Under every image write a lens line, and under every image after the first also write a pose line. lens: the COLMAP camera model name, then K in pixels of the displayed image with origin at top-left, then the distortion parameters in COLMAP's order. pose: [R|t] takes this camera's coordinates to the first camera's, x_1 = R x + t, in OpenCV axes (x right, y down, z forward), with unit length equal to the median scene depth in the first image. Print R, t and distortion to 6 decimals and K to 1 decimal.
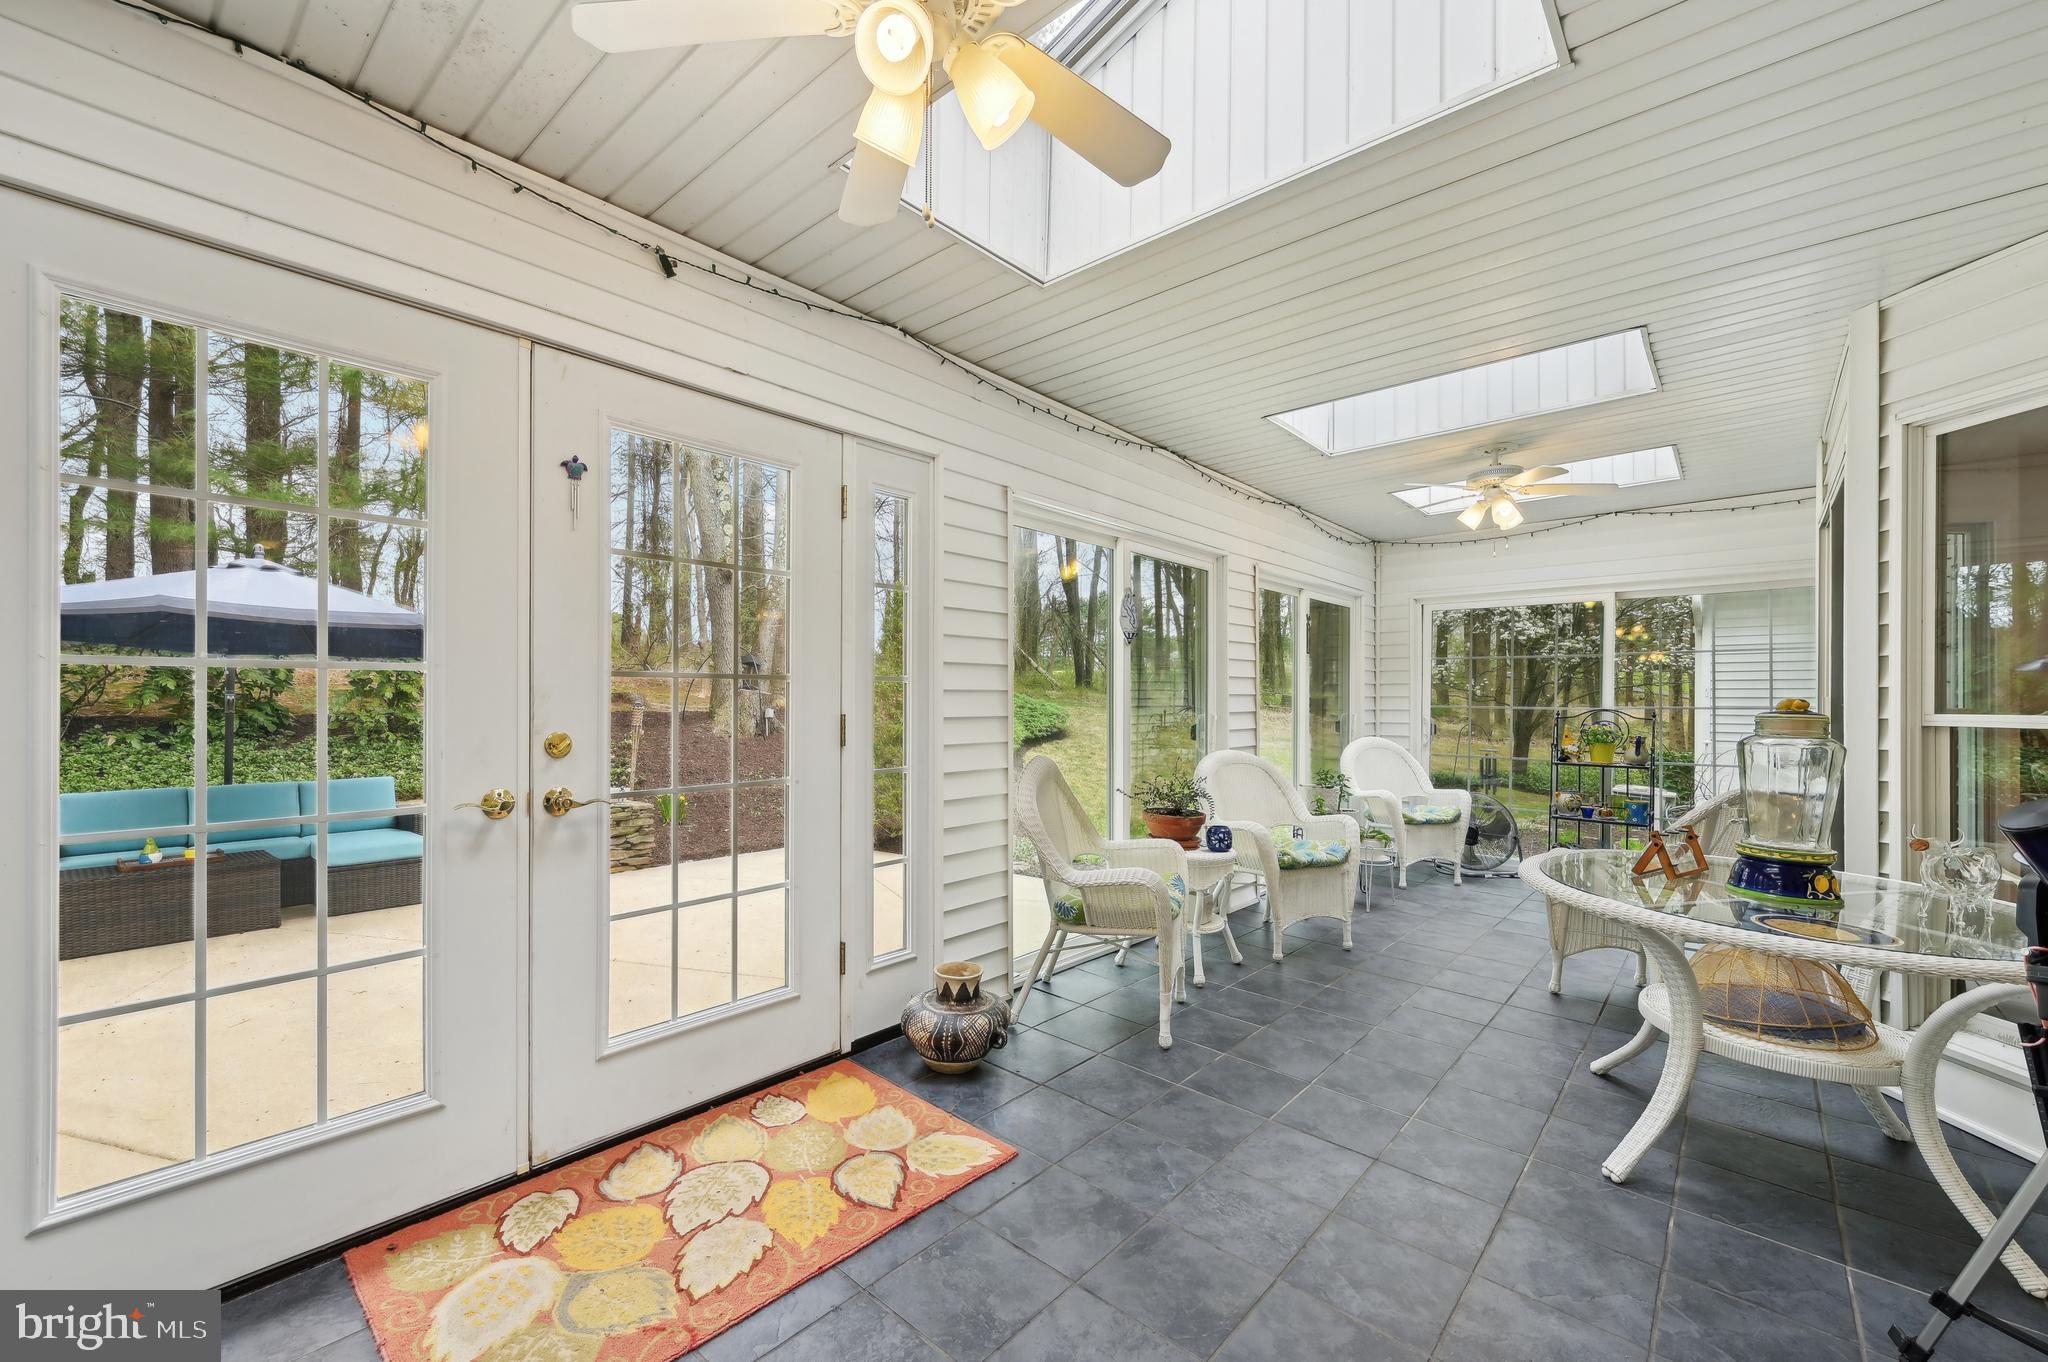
lens RADIAL K [[822.5, 0, 1029.0], [0, 822.5, 689.1], [0, 0, 1]] dist [-0.002398, -0.000021]
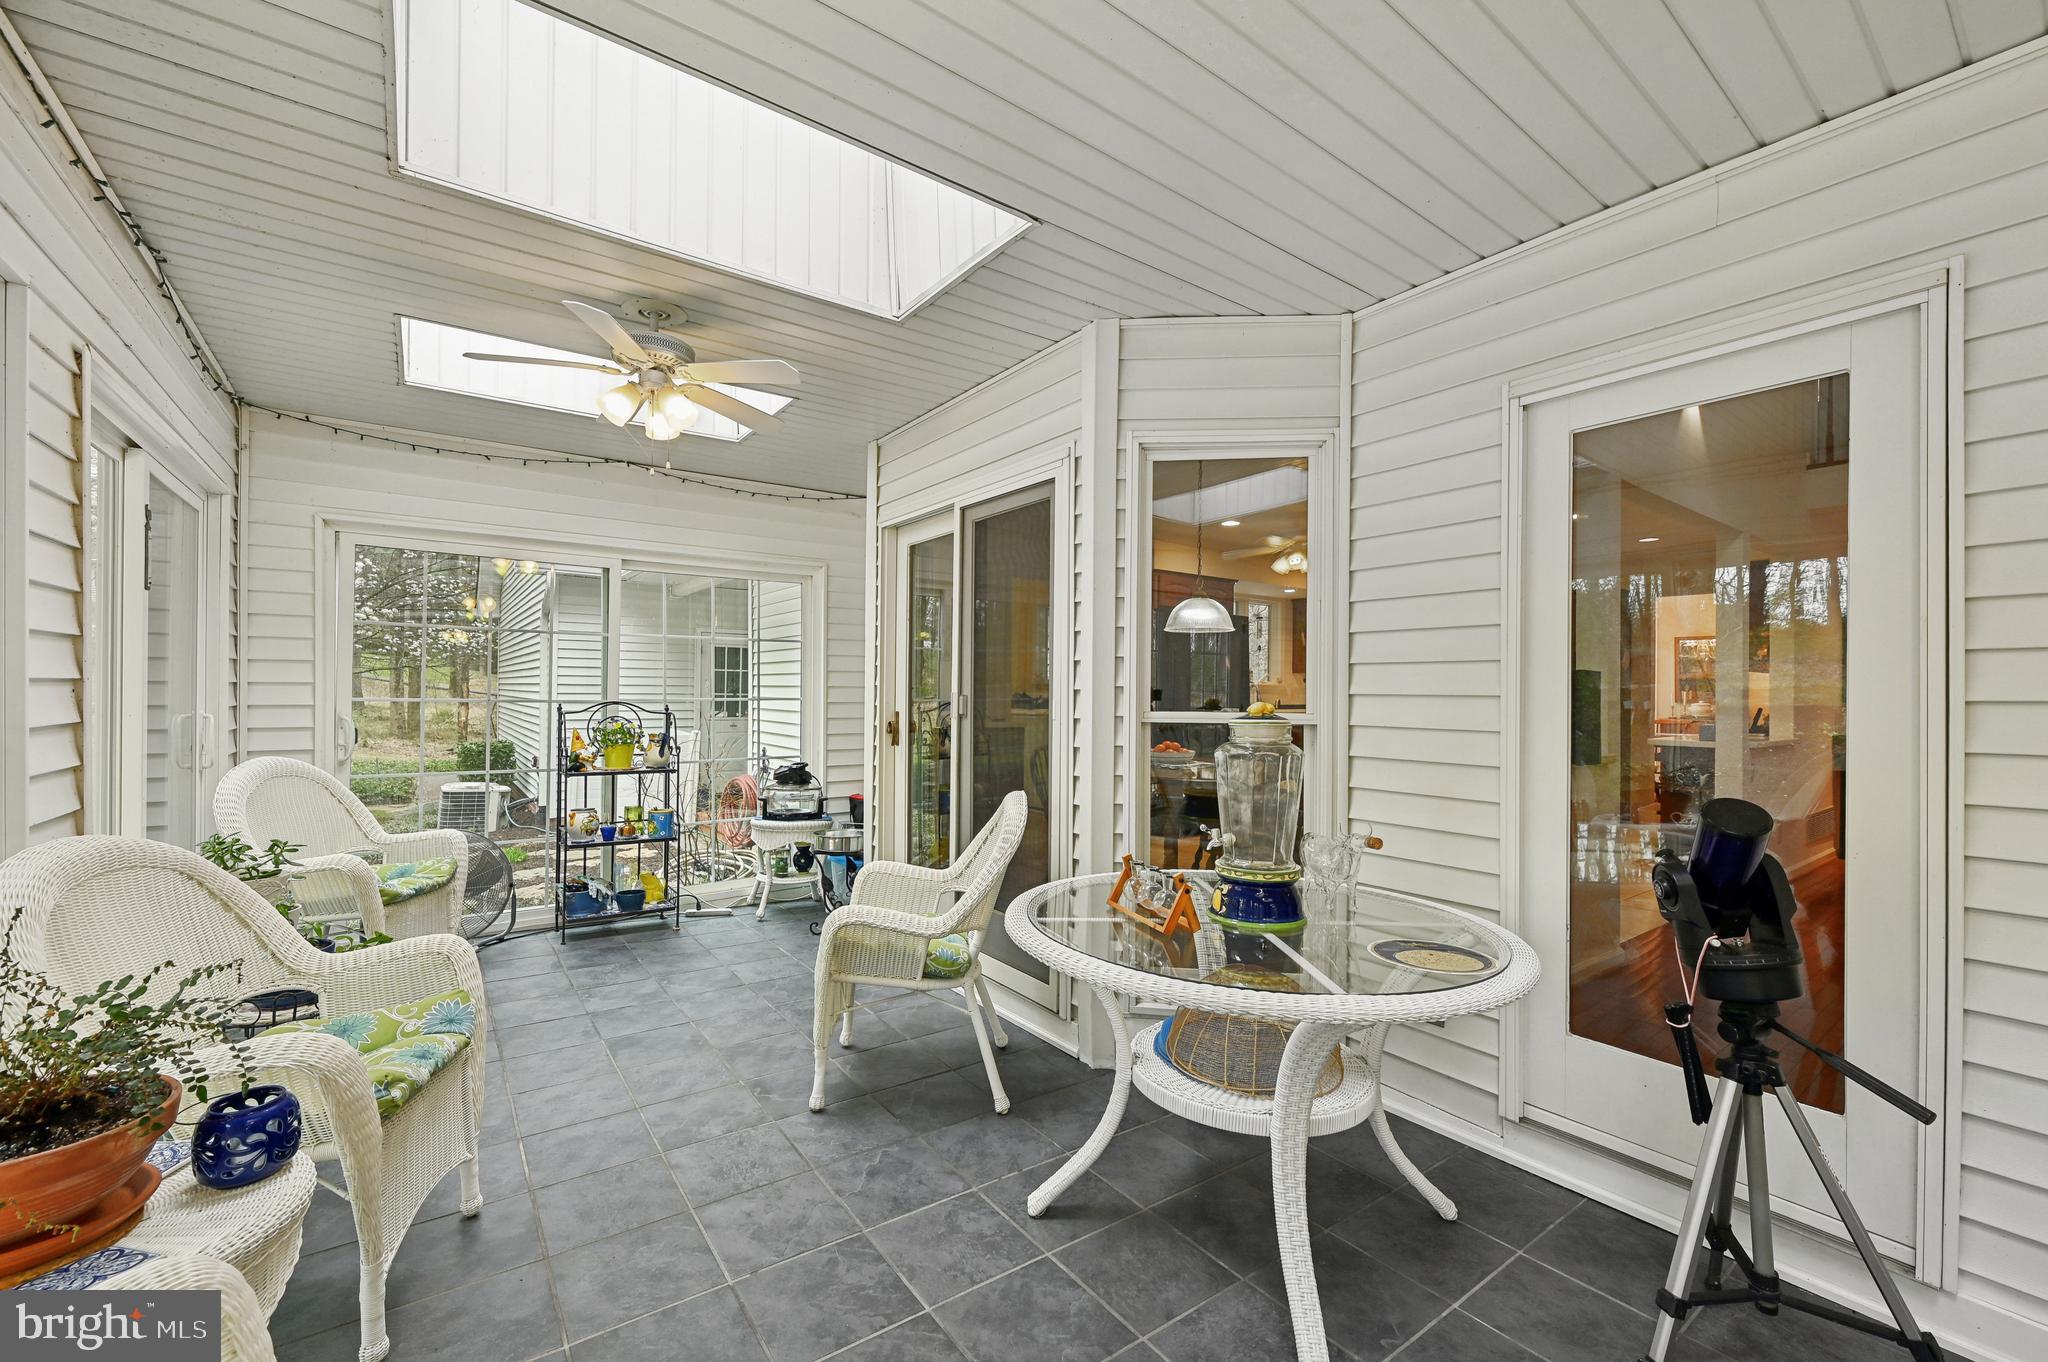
lens RADIAL K [[822.5, 0, 1029.0], [0, 822.5, 689.1], [0, 0, 1]] dist [-0.002398, -0.000021]
pose [[0.209716, 0.000200, 0.977762, -0.014985], [-0.019651, 0.999799, 0.004010, 0.000904], [-0.977565, -0.020055, 0.209678, 0.634747]]
